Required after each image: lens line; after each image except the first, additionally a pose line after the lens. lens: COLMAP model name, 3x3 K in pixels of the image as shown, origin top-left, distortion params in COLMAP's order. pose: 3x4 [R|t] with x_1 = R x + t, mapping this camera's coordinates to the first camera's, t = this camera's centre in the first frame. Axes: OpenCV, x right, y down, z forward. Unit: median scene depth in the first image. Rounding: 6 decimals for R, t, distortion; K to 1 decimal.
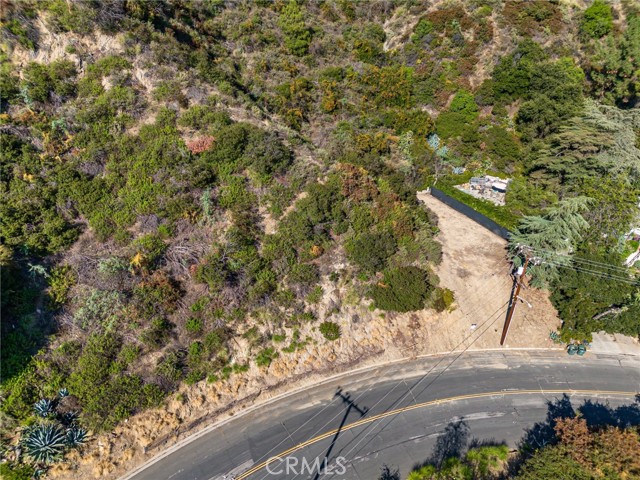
lens RADIAL K [[470.1, 0, 320.0], [0, 470.1, 240.0], [0, 0, 1]] dist [0.071825, -0.081626]
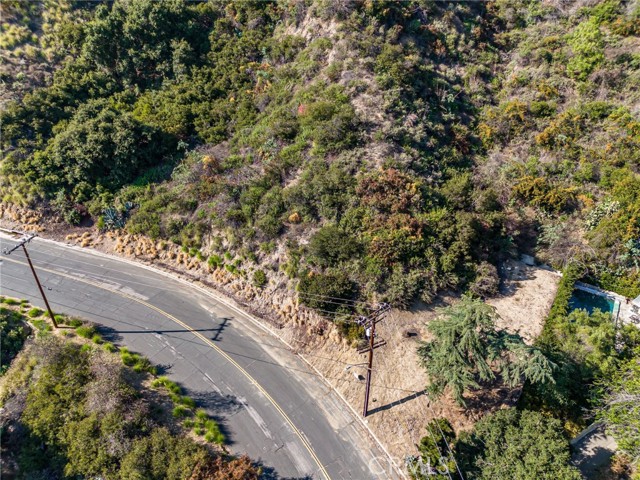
lens RADIAL K [[470.1, 0, 320.0], [0, 470.1, 240.0], [0, 0, 1]] dist [0.071825, -0.081626]
pose [[0.455423, 0.444331, -0.771466, 0.926443], [-0.466008, 0.857330, 0.218685, -0.208522], [0.758569, 0.259915, 0.597509, 0.389890]]
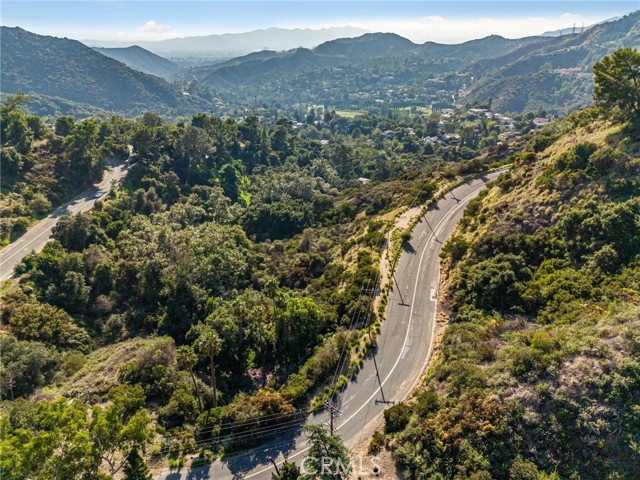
lens RADIAL K [[470.1, 0, 320.0], [0, 470.1, 240.0], [0, 0, 1]] dist [0.071825, -0.081626]
pose [[-0.871717, 0.173897, -0.458115, 1.015364], [-0.274256, 0.601612, 0.750231, -1.329141], [0.406071, 0.779630, -0.476743, 1.229129]]
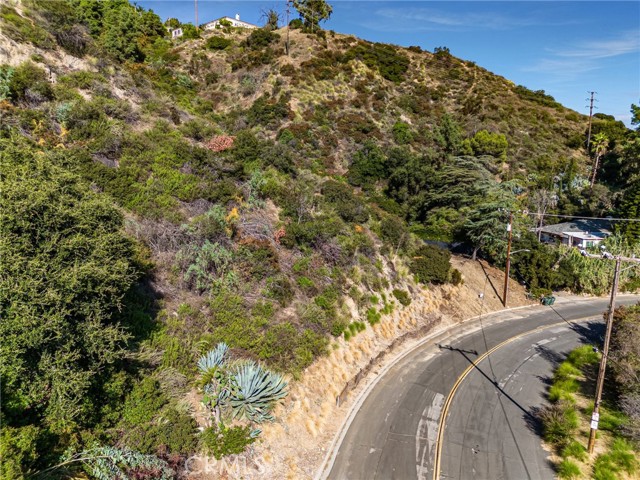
lens RADIAL K [[470.1, 0, 320.0], [0, 470.1, 240.0], [0, 0, 1]] dist [0.071825, -0.081626]
pose [[0.862444, -0.073675, 0.500761, -0.596504], [0.261526, 0.911916, -0.316250, 0.344351], [-0.433352, 0.403710, 0.805744, 0.234936]]
